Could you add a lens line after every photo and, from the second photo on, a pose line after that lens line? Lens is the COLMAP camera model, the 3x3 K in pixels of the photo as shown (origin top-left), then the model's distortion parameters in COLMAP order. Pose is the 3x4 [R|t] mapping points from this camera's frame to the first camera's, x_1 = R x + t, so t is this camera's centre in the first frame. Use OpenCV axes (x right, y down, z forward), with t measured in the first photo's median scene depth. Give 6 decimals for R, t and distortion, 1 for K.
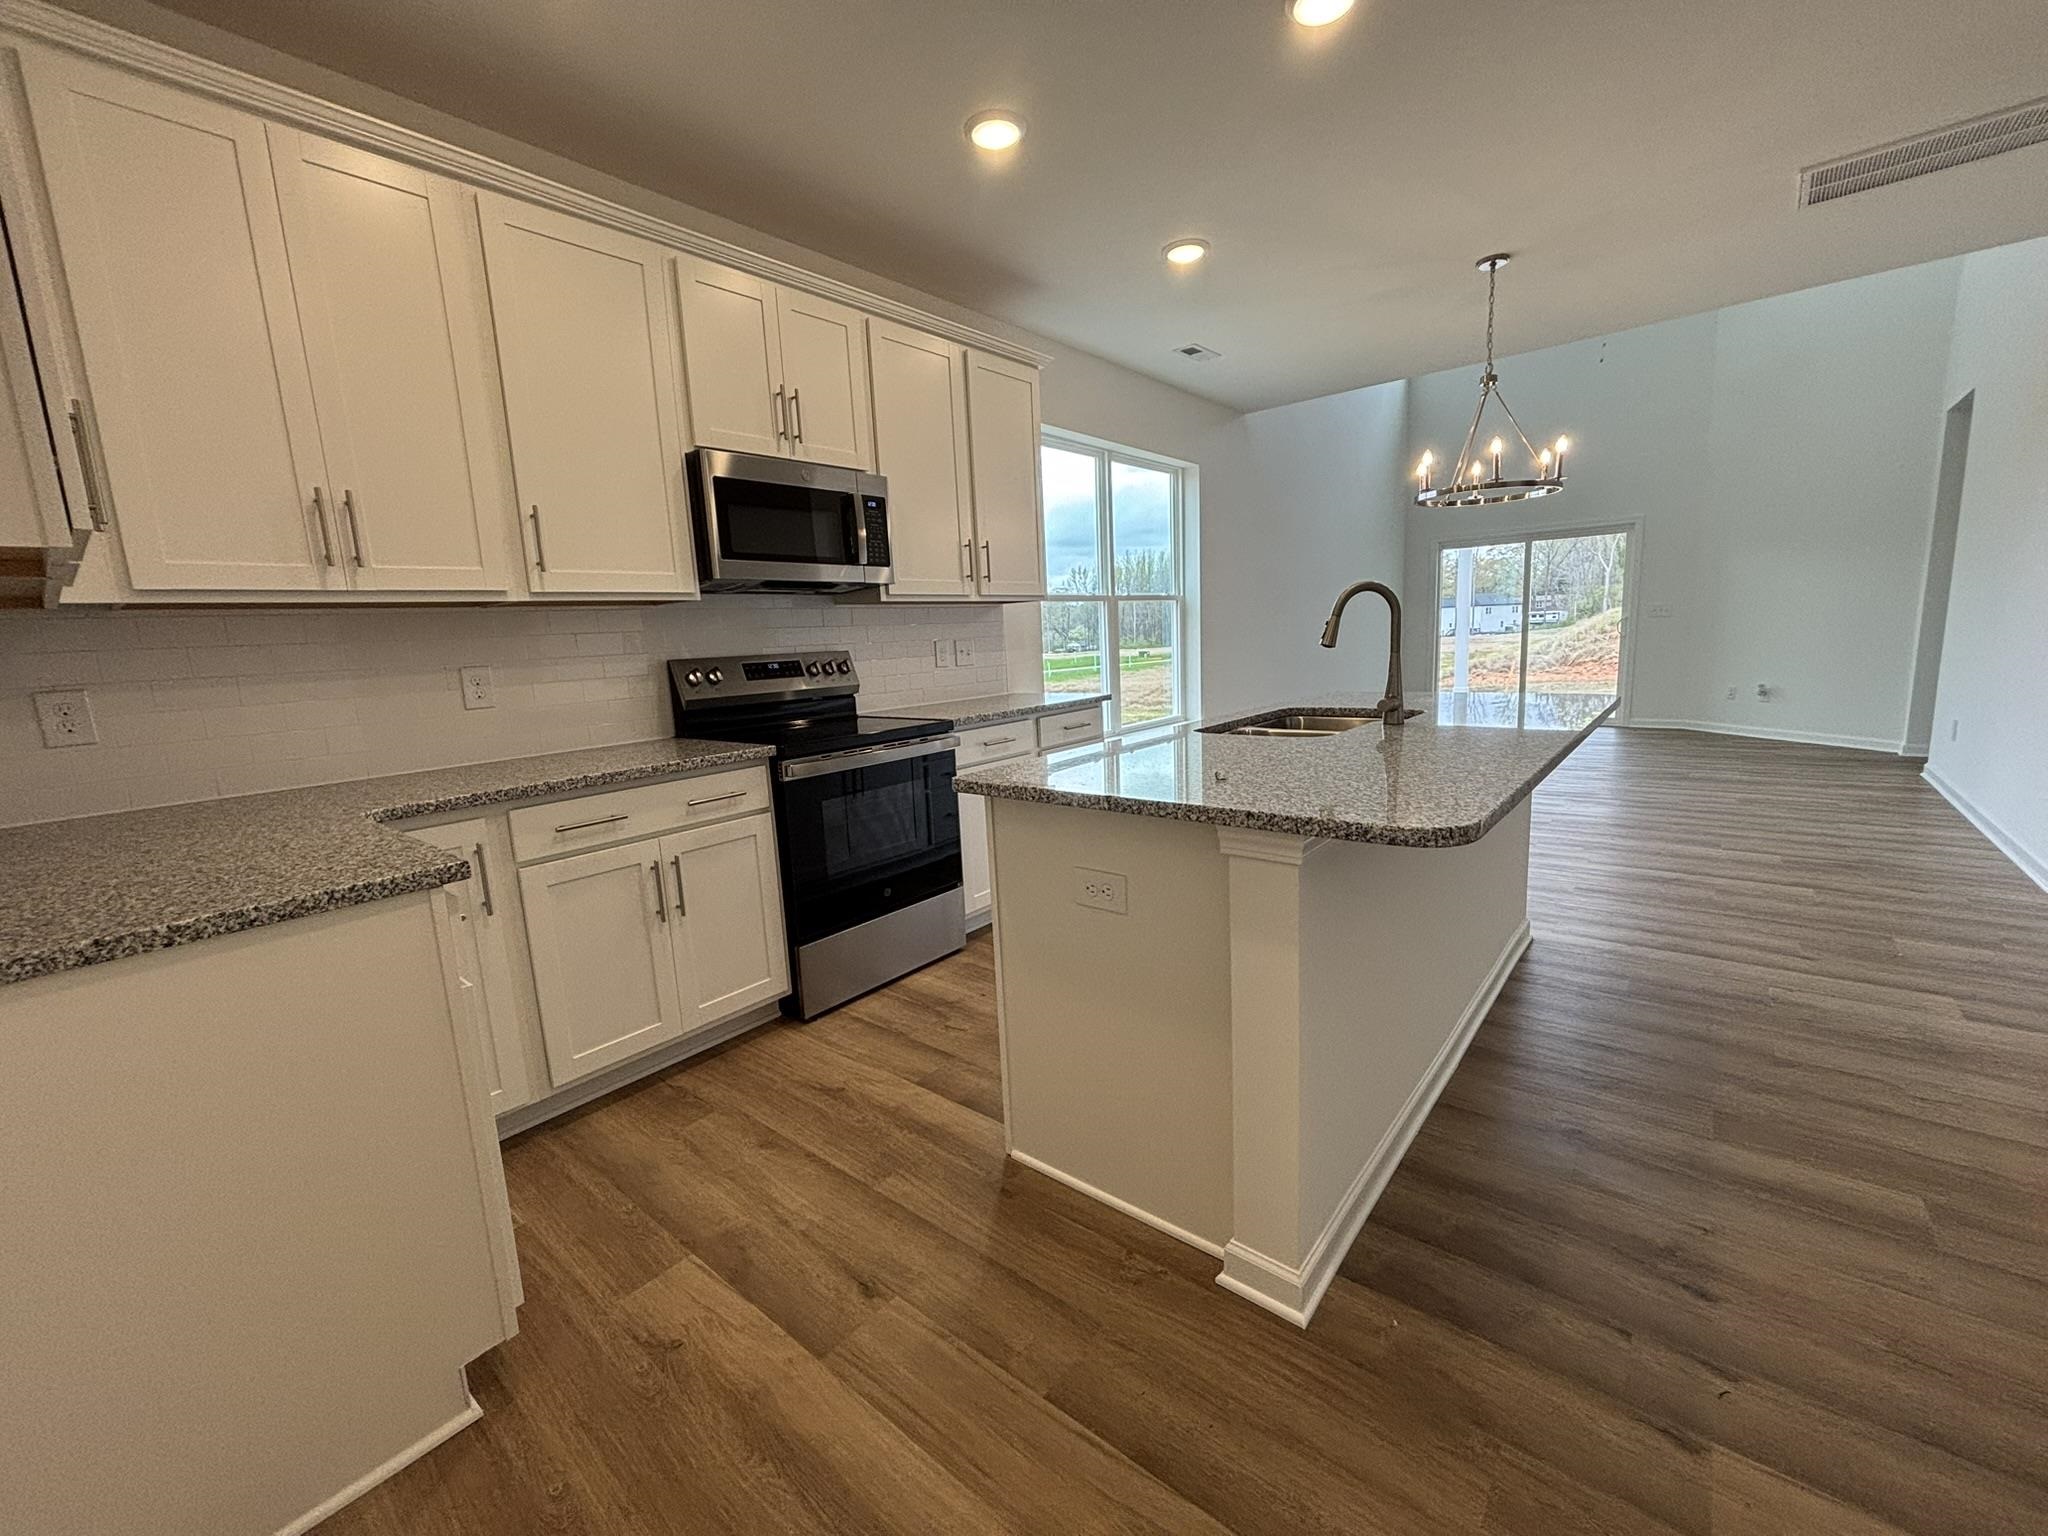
lens RADIAL K [[834.3, 0, 1016.4], [0, 834.3, 776.3], [0, 0, 1]] dist [-0.036720, 0.000004]
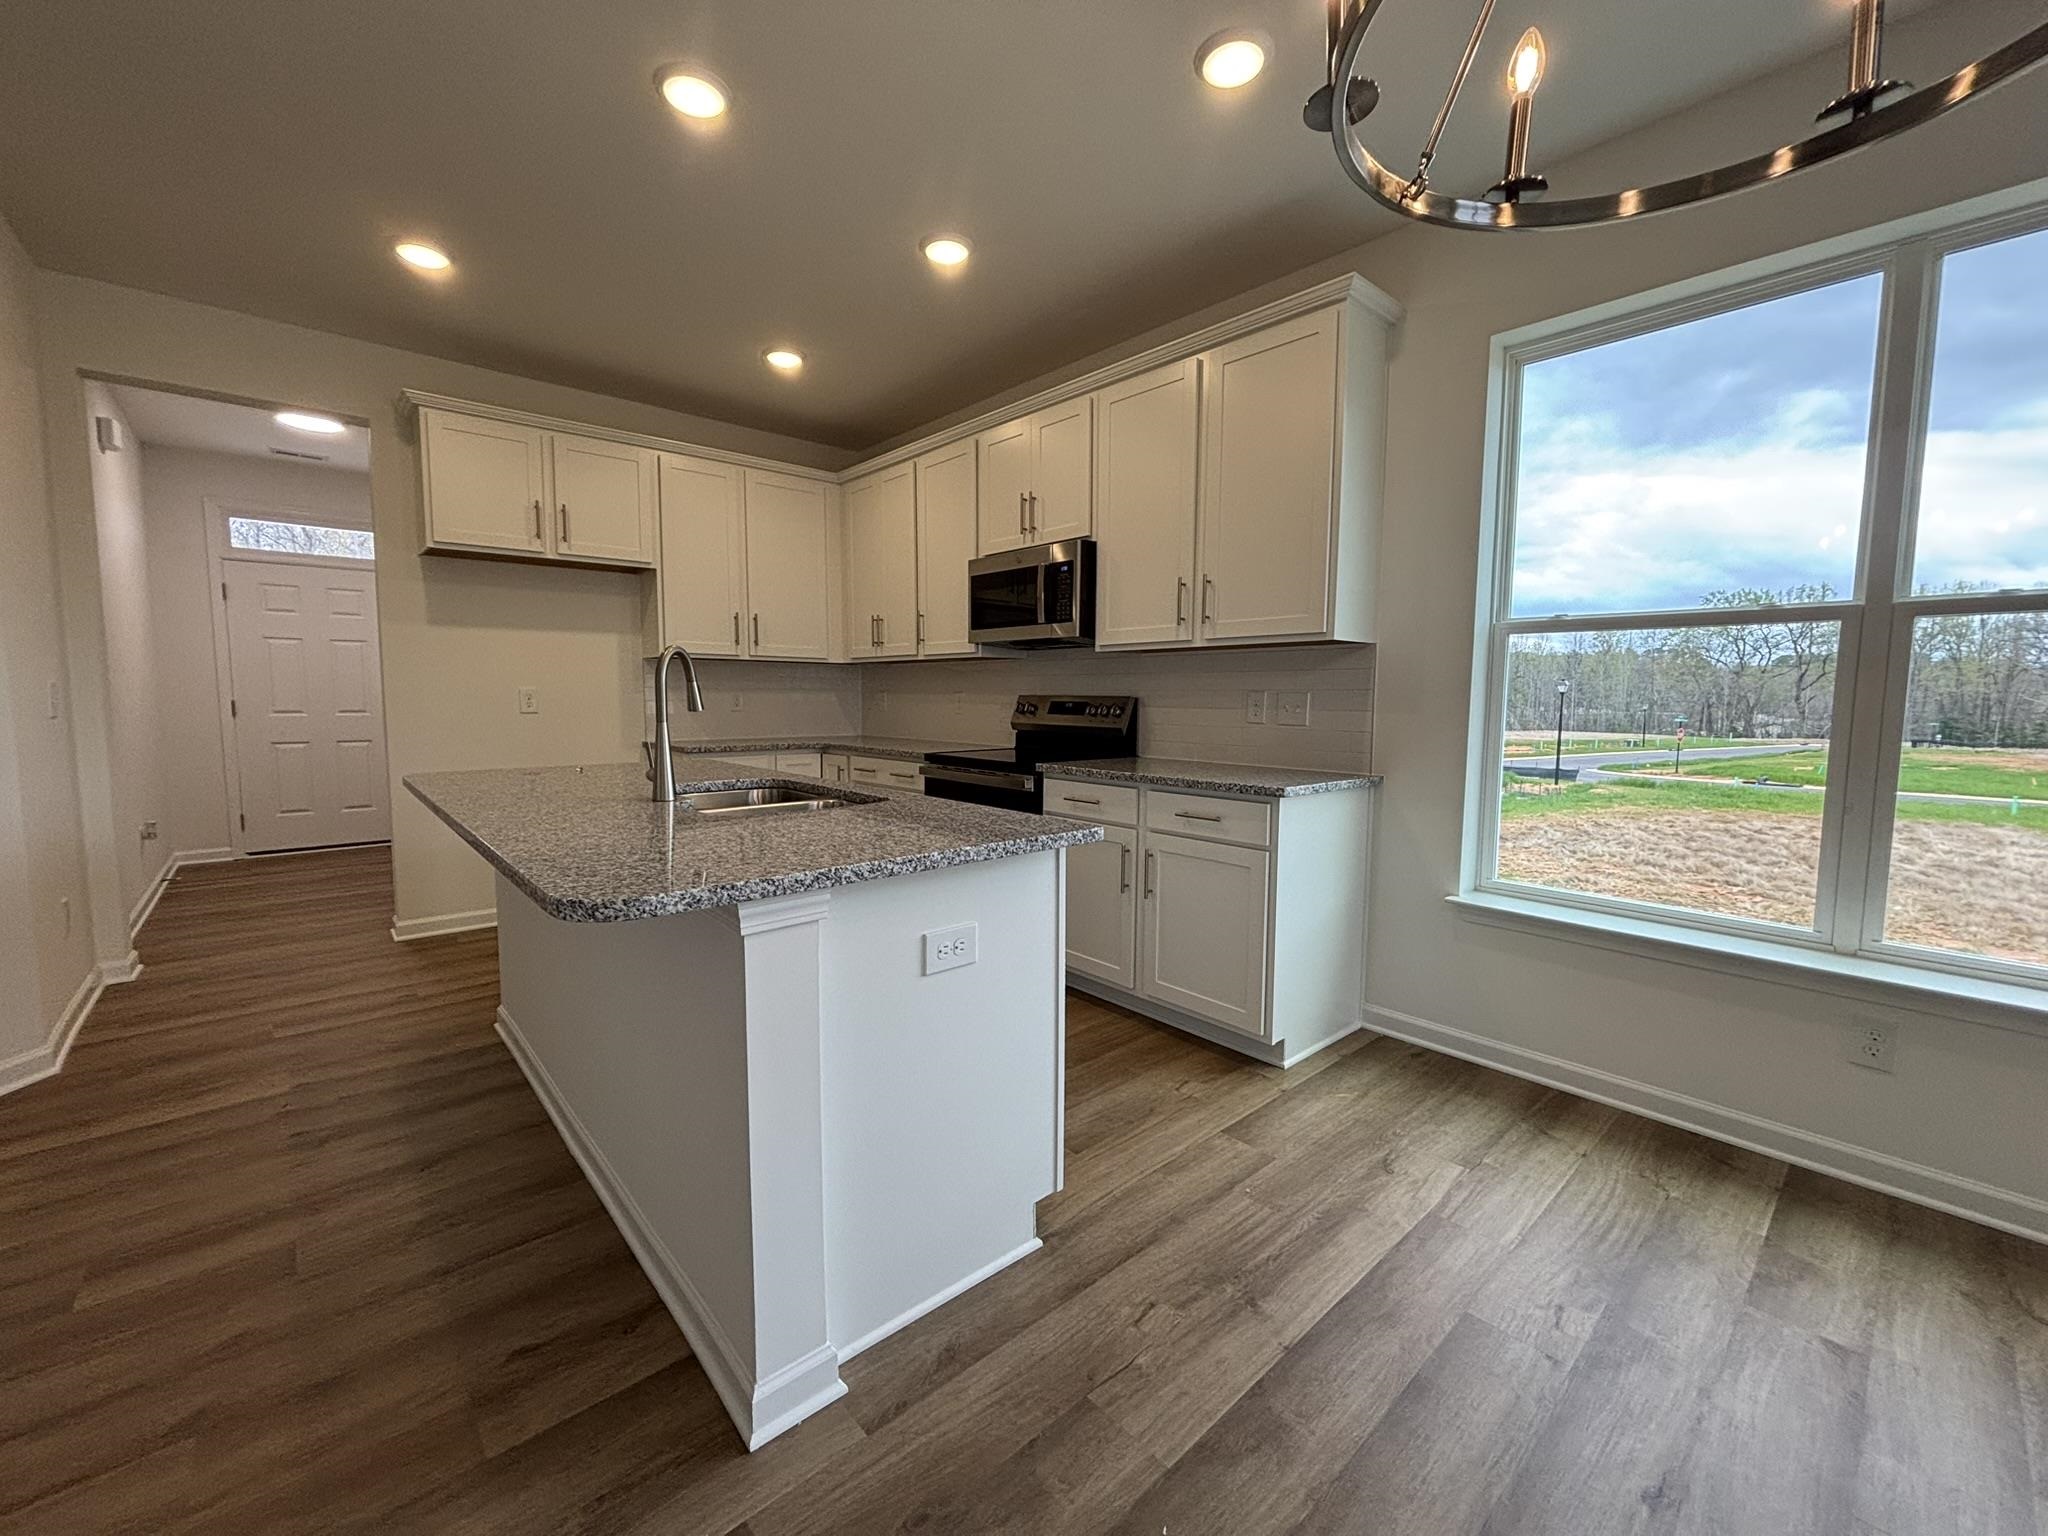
lens RADIAL K [[813.1, 0, 1024.0], [0, 813.1, 768.0], [0, 0, 1]] dist [-0.019345, -0.000060]
pose [[-0.133335, 0.143406, -0.980641, 1.038530], [-0.153278, 0.974586, 0.163362, -0.255390], [0.979146, 0.172093, -0.107966, 1.203876]]
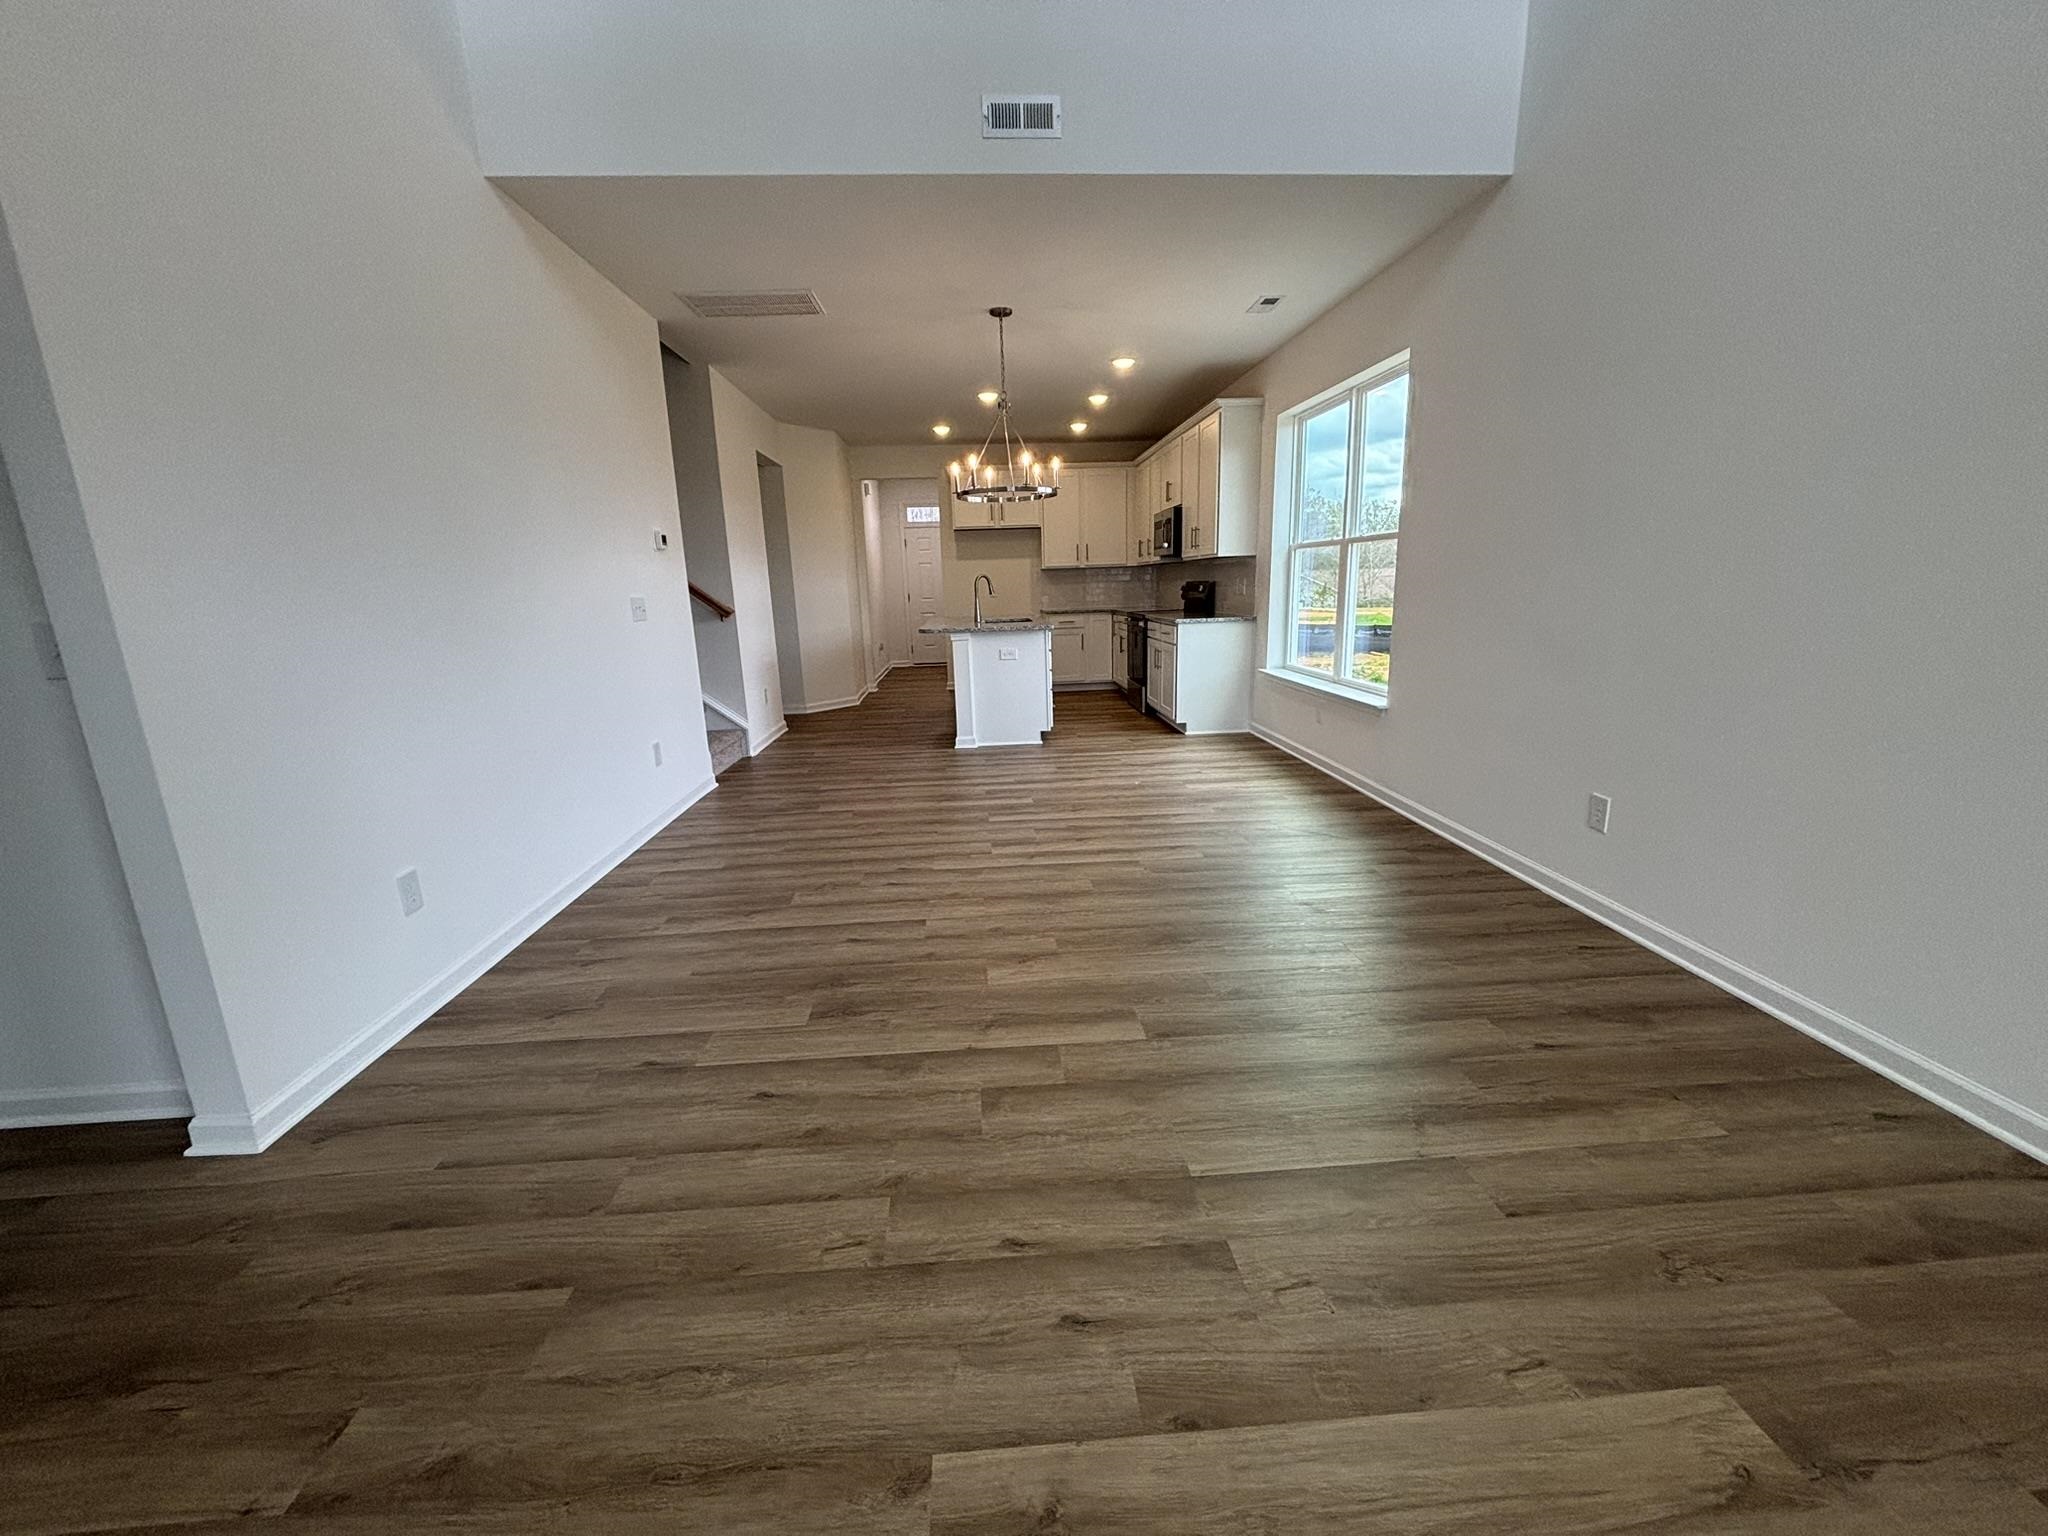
lens RADIAL K [[813.1, 0, 1024.0], [0, 813.1, 768.0], [0, 0, 1]] dist [-0.019345, -0.000060]
pose [[-0.721605, 0.232477, -0.652105, 2.006233], [-0.032358, 0.929578, 0.367204, -0.562398], [0.691548, 0.286077, -0.663265, 2.694996]]
